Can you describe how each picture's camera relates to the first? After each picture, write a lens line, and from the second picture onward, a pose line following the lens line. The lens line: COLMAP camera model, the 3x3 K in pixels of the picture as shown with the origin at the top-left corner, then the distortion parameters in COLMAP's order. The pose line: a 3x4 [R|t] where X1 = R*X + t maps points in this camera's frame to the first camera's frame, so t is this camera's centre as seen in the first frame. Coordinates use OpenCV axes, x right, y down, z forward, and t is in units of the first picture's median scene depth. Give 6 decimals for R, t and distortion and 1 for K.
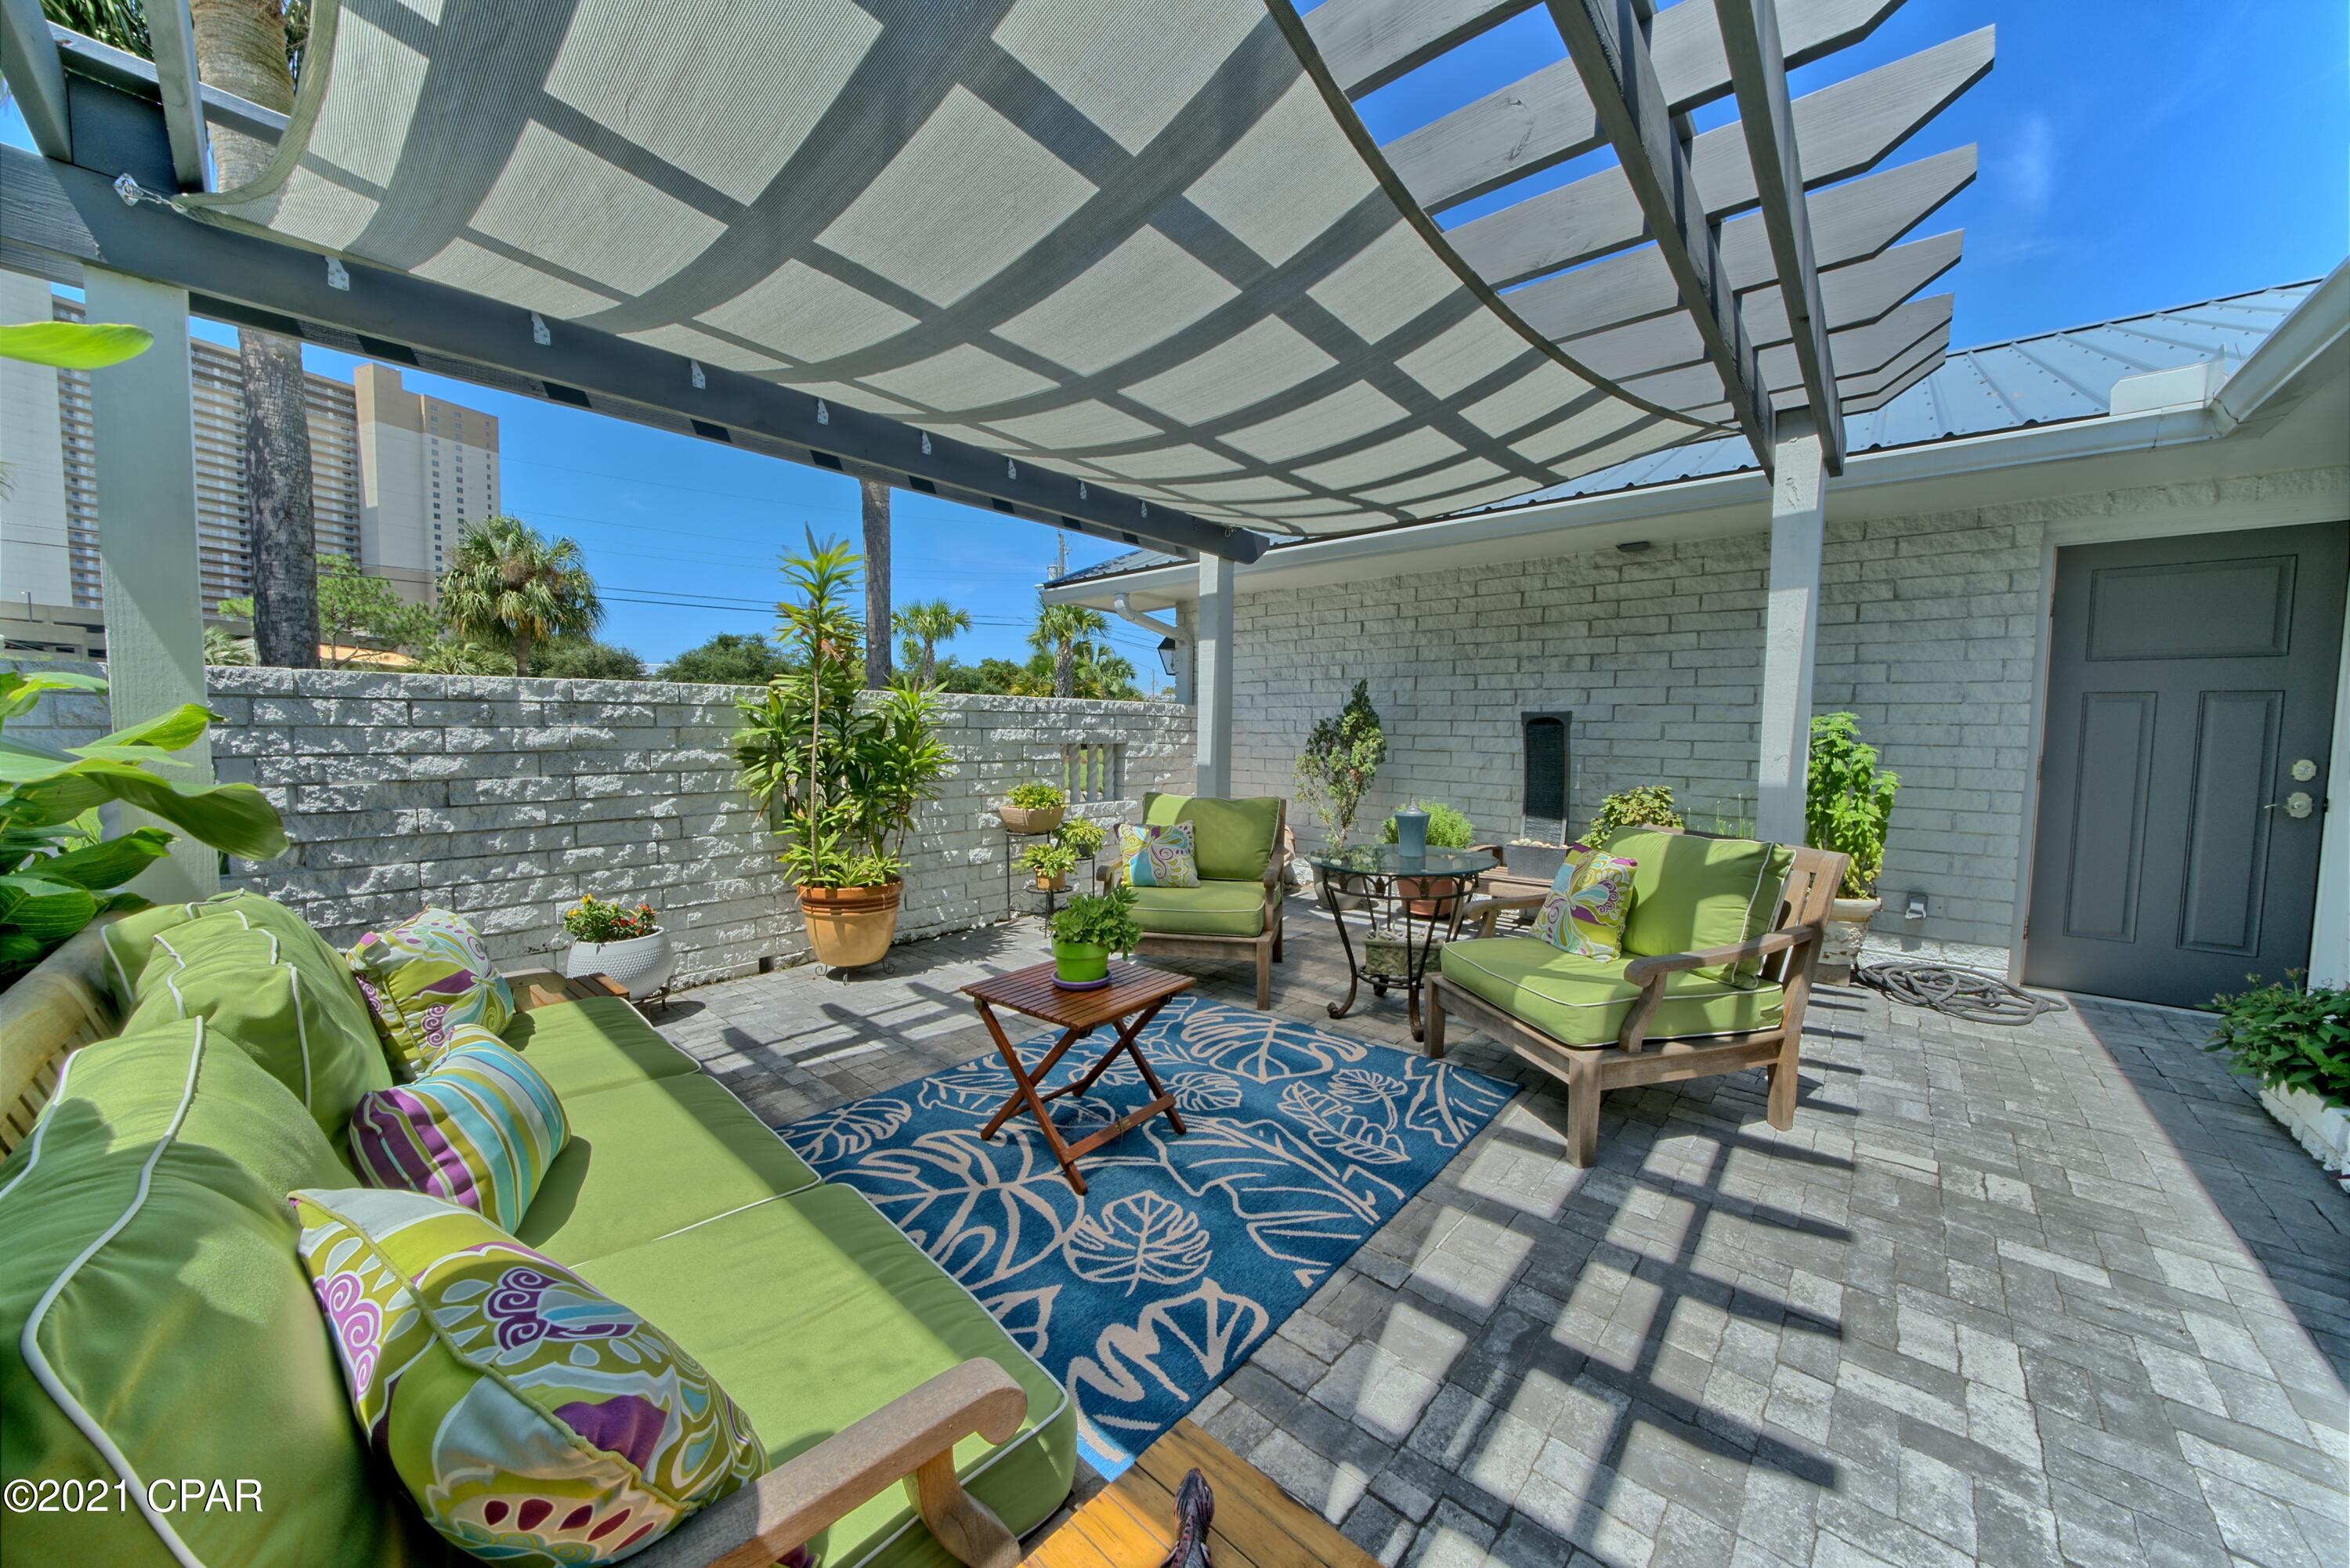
lens RADIAL K [[813.6, 0, 1170.4], [0, 813.6, 785.7], [0, 0, 1]] dist [-0.023033, 0.000237]
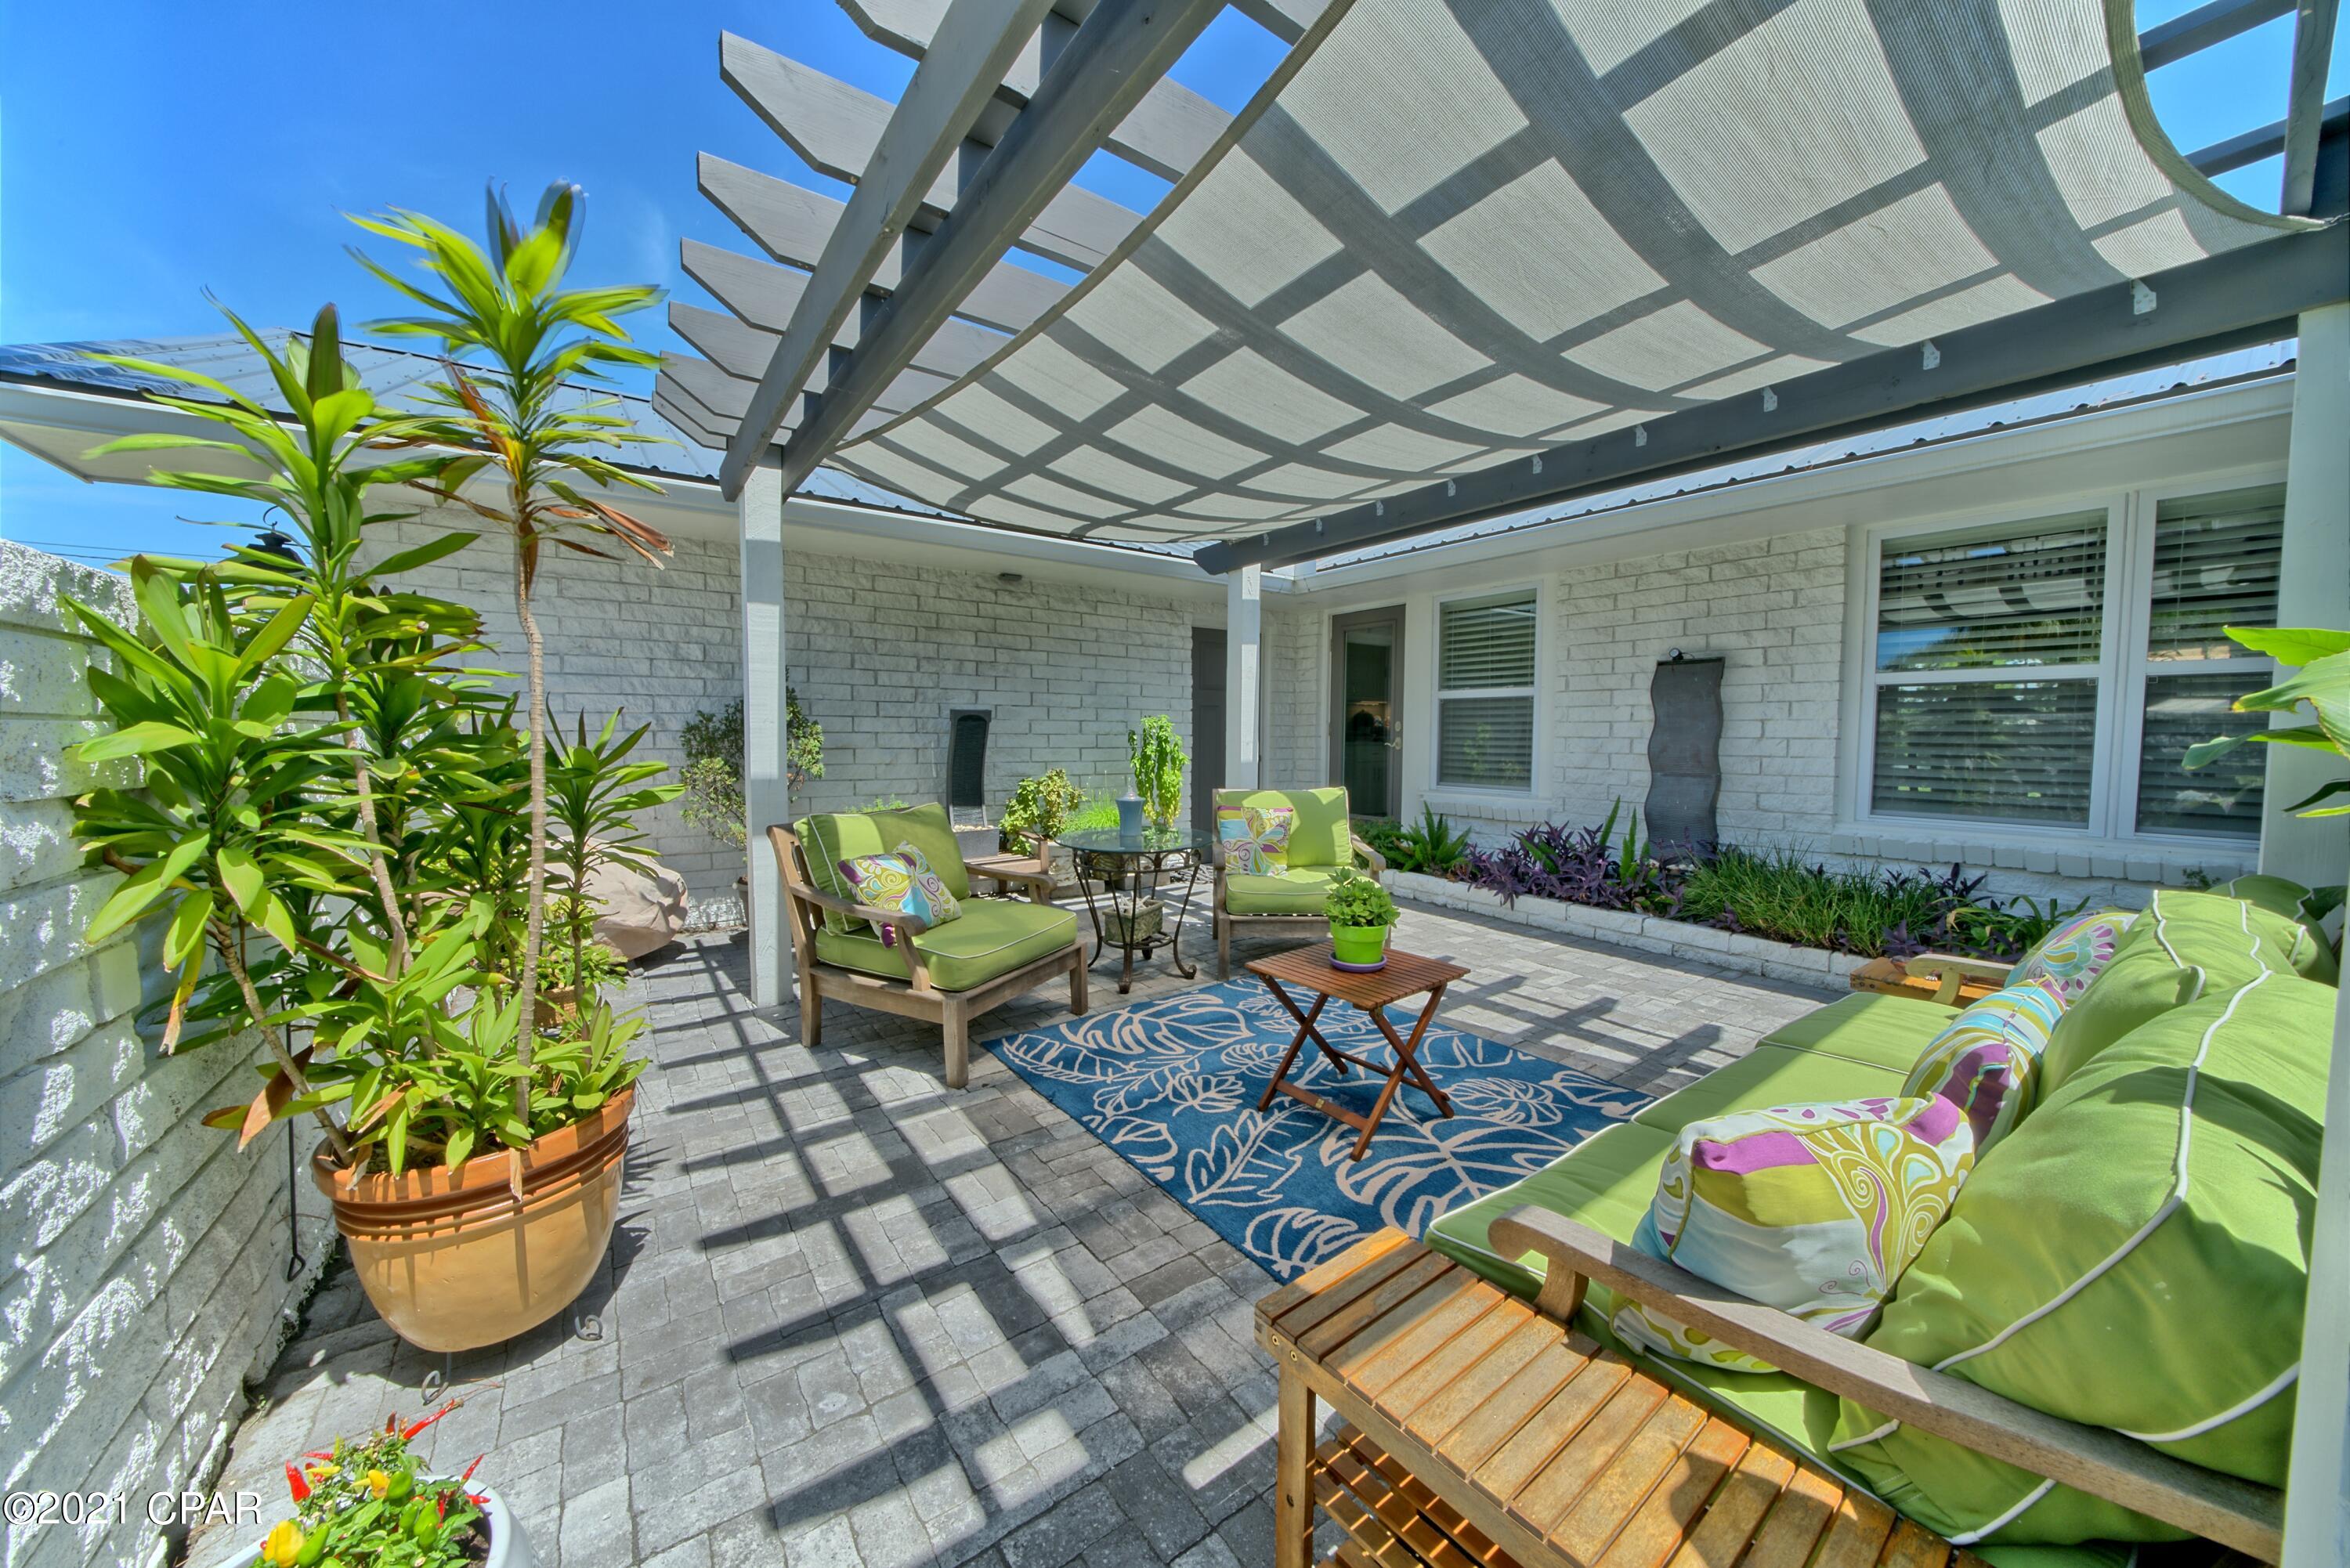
lens RADIAL K [[813.9, 0, 1167.3], [0, 813.9, 795.0], [0, 0, 1]] dist [-0.010470, 0.000018]
pose [[0.212927, -0.081755, 0.973642, -0.917735], [0.066874, 0.995376, 0.068956, -0.053219], [-0.974777, 0.050429, 0.217410, 0.779250]]
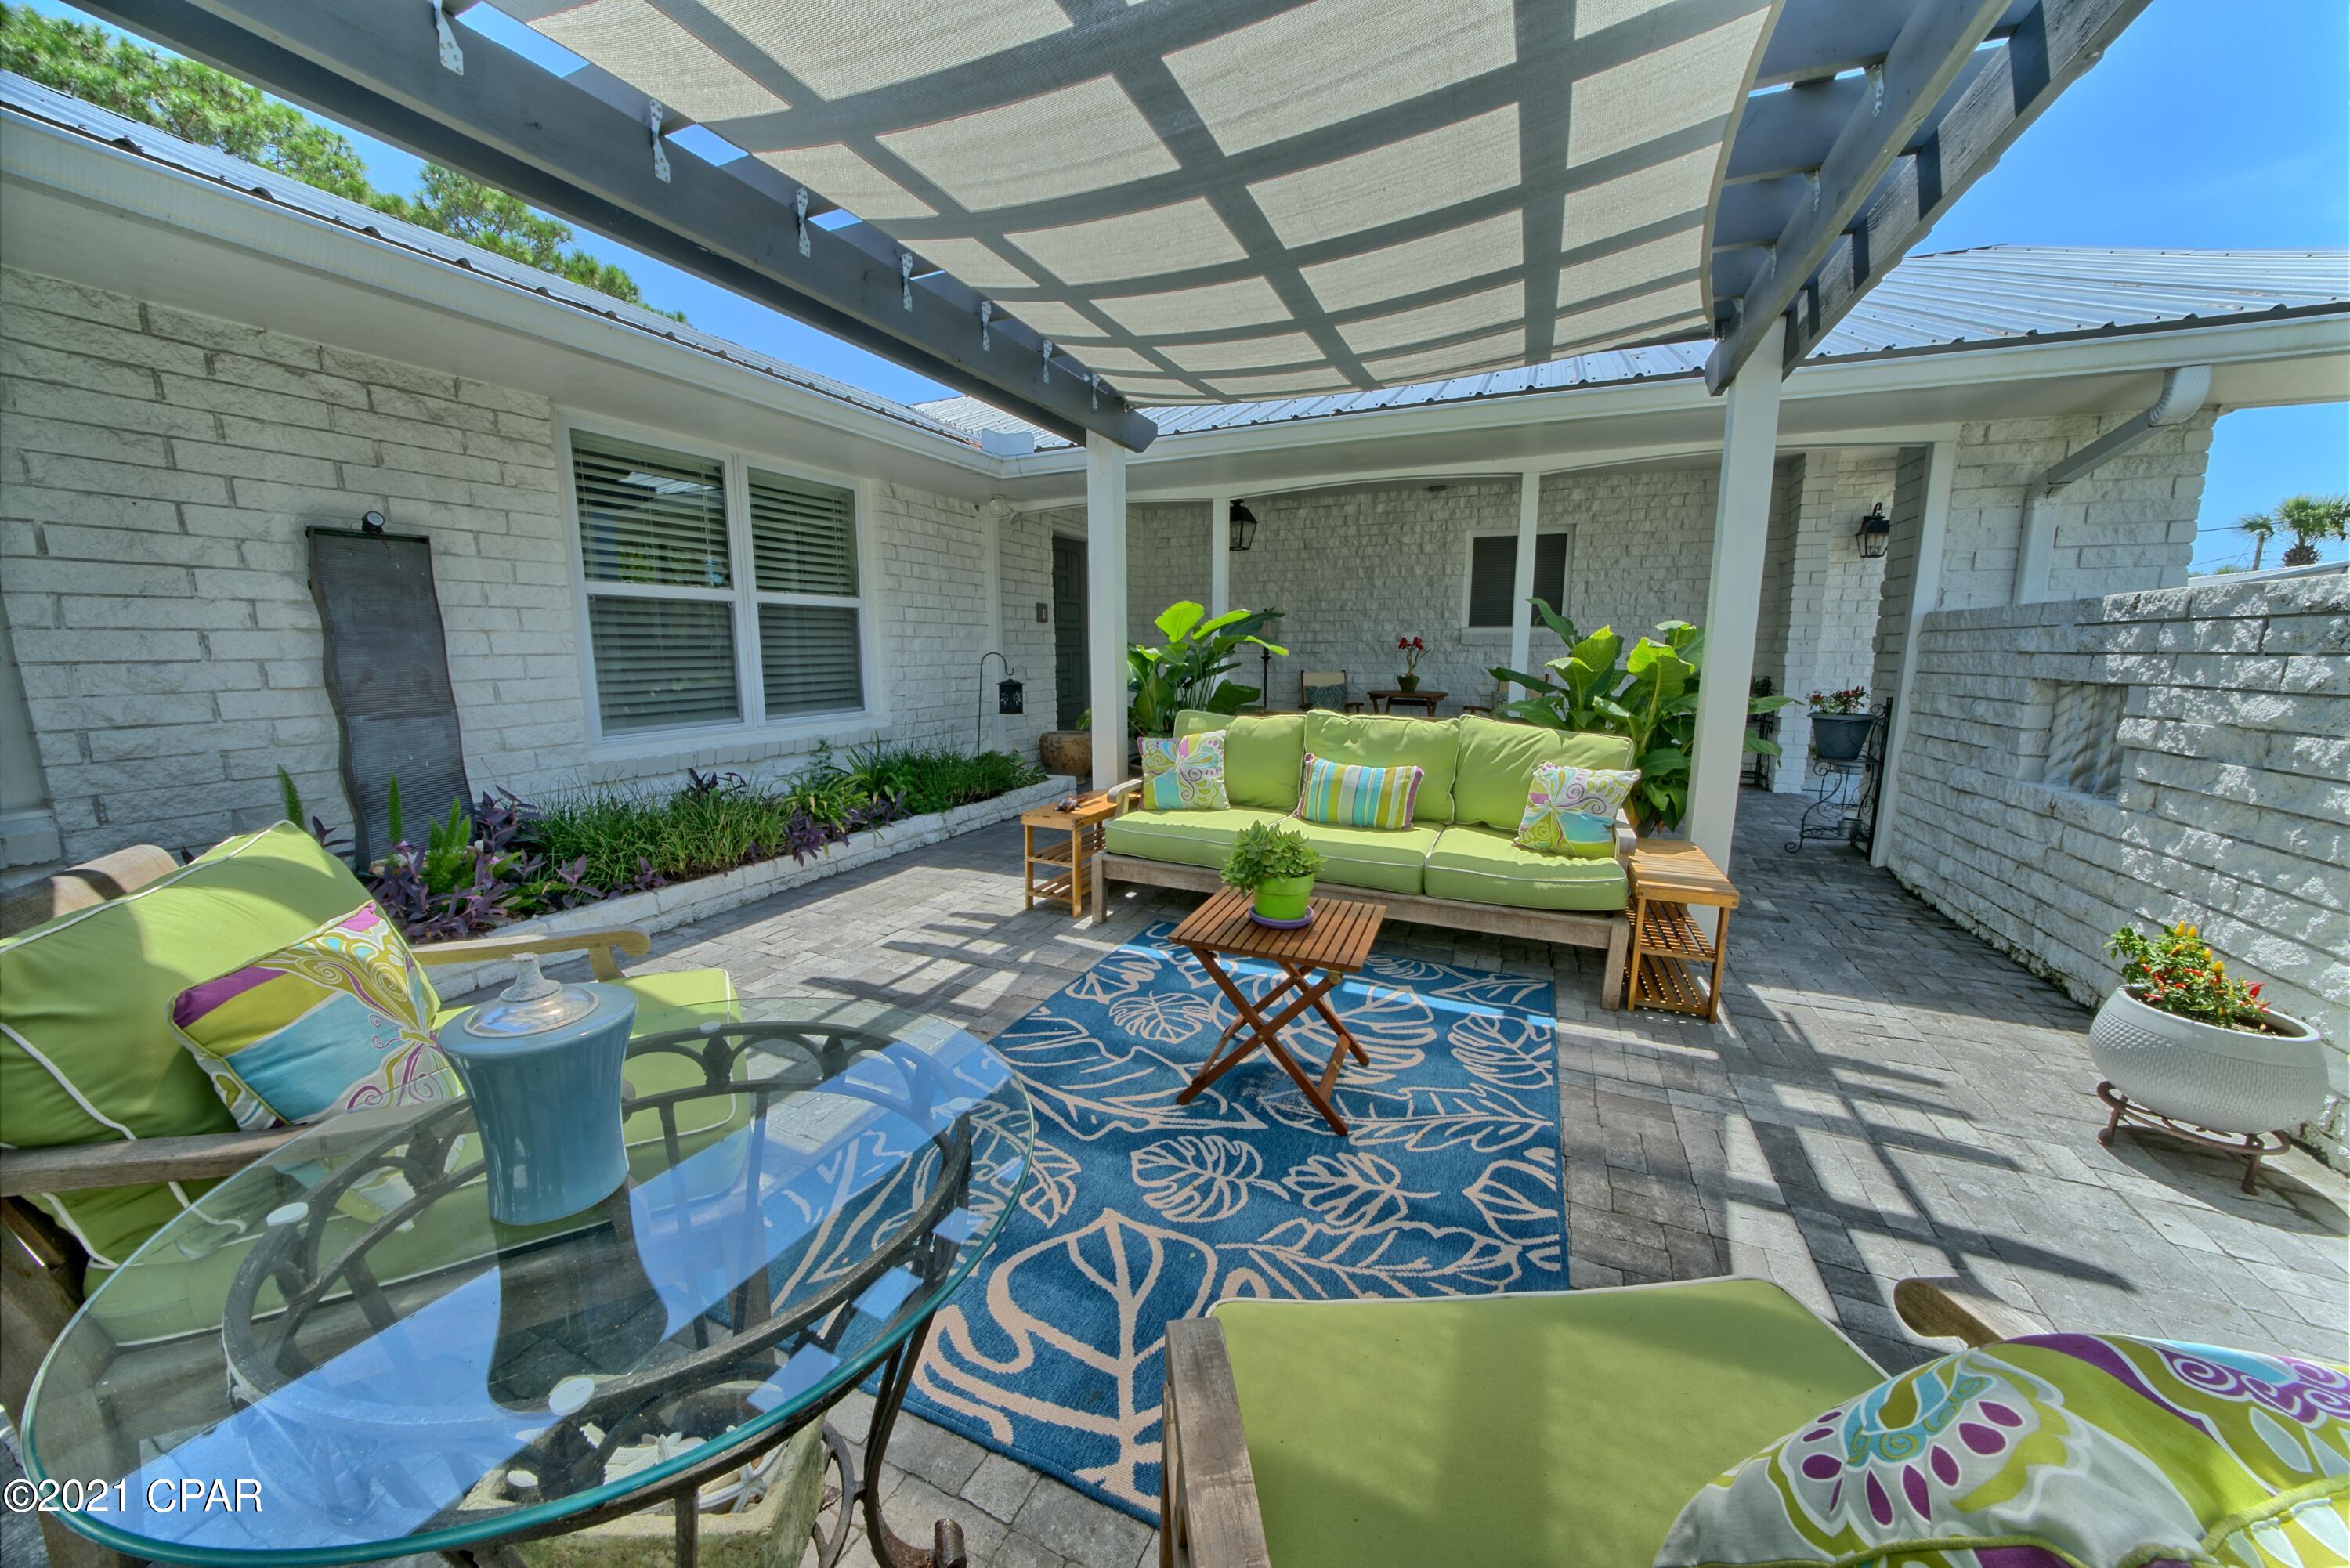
lens RADIAL K [[812.8, 0, 1180.6], [0, 812.8, 768.8], [0, 0, 1]] dist [-0.010922, -0.000061]
pose [[-0.947967, 0.037082, -0.316201, 0.226414], [-0.032316, 0.976856, 0.211442, -0.094425], [0.316724, 0.210659, -0.924829, 1.397480]]
